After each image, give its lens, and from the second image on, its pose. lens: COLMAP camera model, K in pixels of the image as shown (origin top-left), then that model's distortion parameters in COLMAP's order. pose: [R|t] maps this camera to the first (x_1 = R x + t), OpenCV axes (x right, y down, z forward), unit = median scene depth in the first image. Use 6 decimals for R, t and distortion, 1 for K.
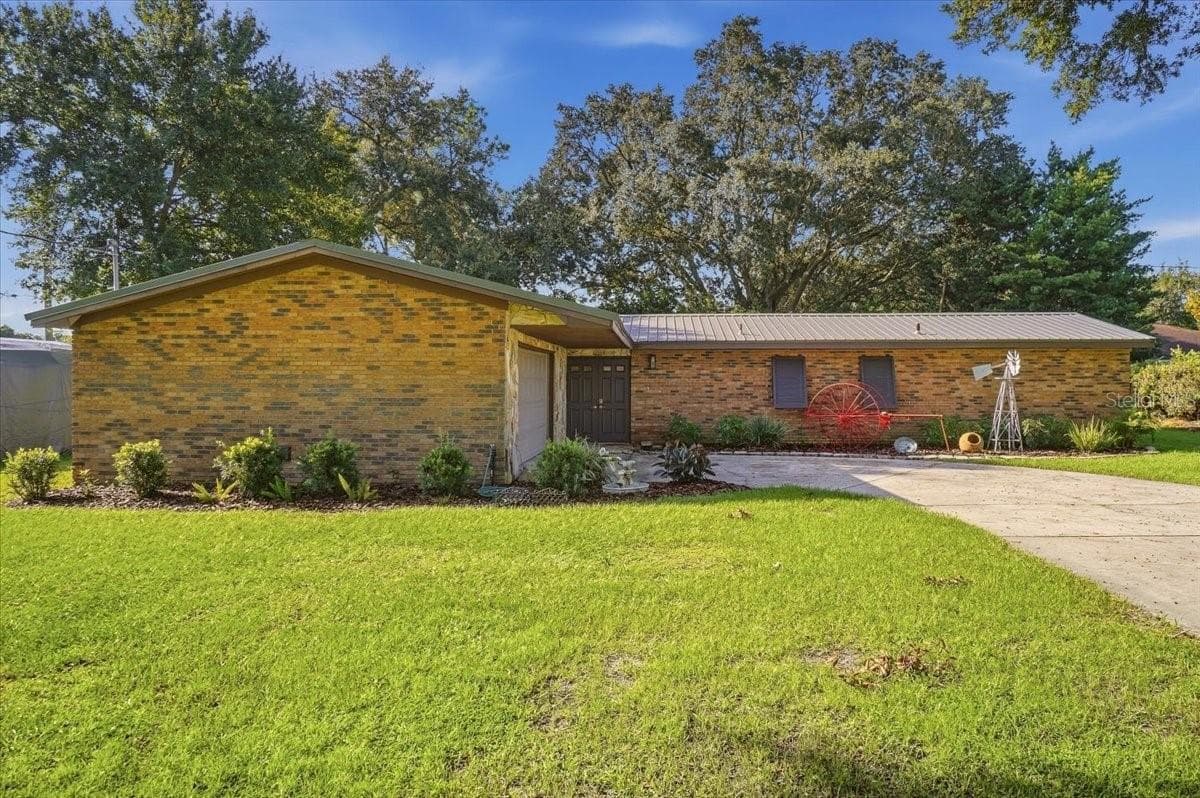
lens RADIAL K [[815.5, 0, 600.0], [0, 815.5, 399.0], [0, 0, 1]] dist [0.003361, 0.002366]
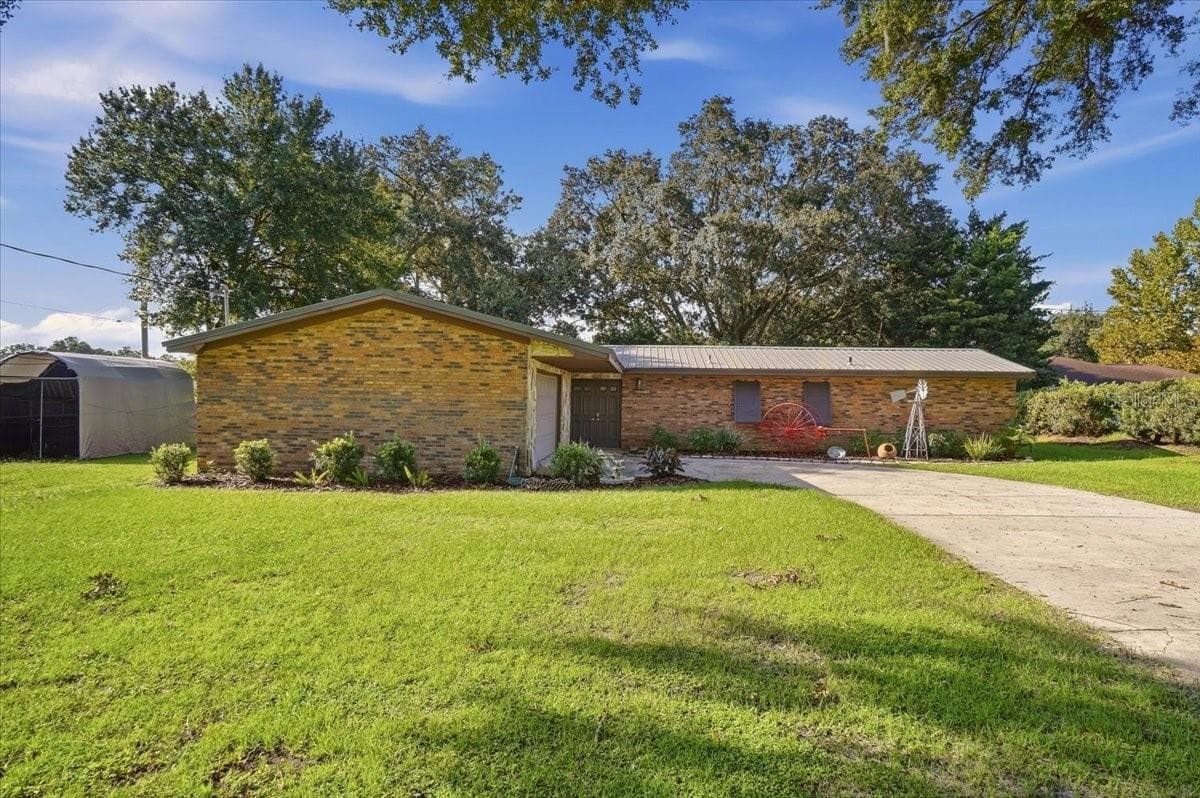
lens RADIAL K [[706.8, 0, 598.9], [0, 706.8, 428.1], [0, 0, 1]] dist [0.003222, 0.000439]
pose [[0.999873, 0.014290, 0.007031, -0.007153], [-0.014440, 0.999657, 0.021863, -0.000619], [-0.006717, -0.021962, 0.999736, -0.142540]]
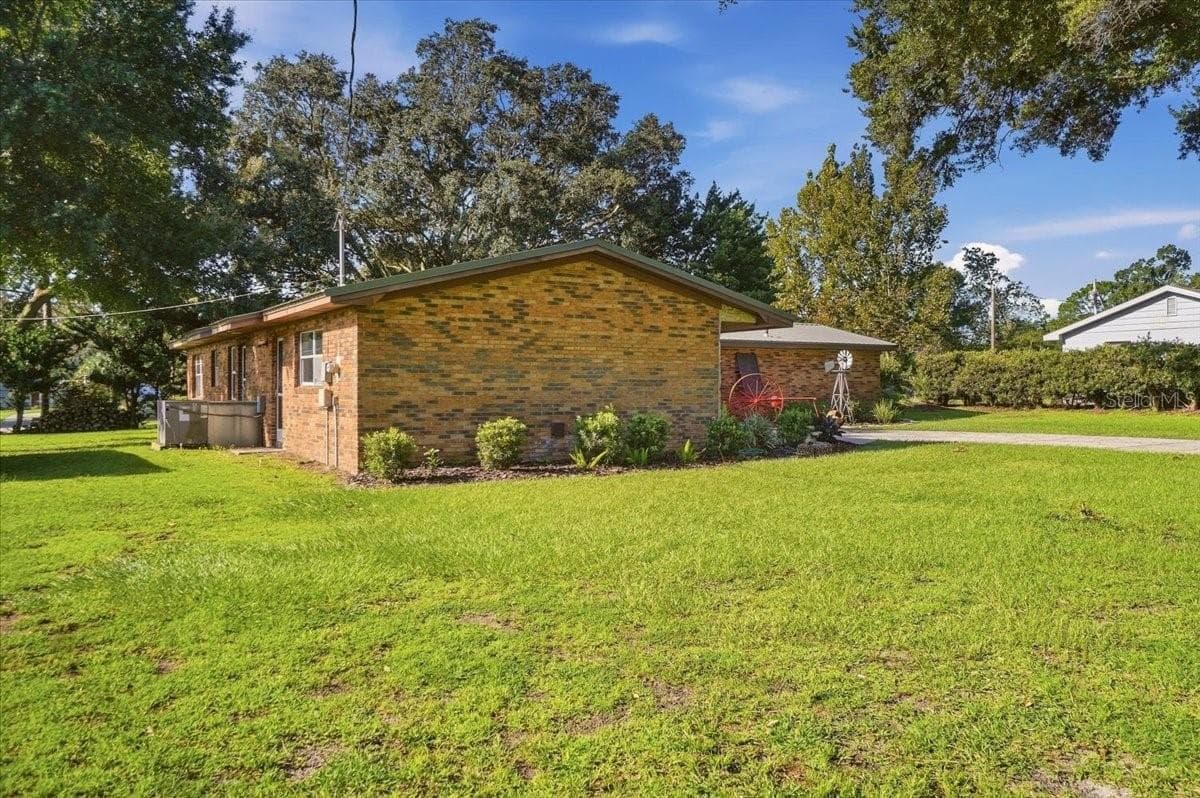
lens RADIAL K [[911.8, 0, 600.0], [0, 911.8, 399.0], [0, 0, 1]] dist [-0.002736, -0.000026]
pose [[0.815721, -0.010034, 0.578359, -1.032341], [0.013558, 0.999907, -0.001775, 0.027503], [-0.578287, 0.009290, 0.815781, -0.031875]]
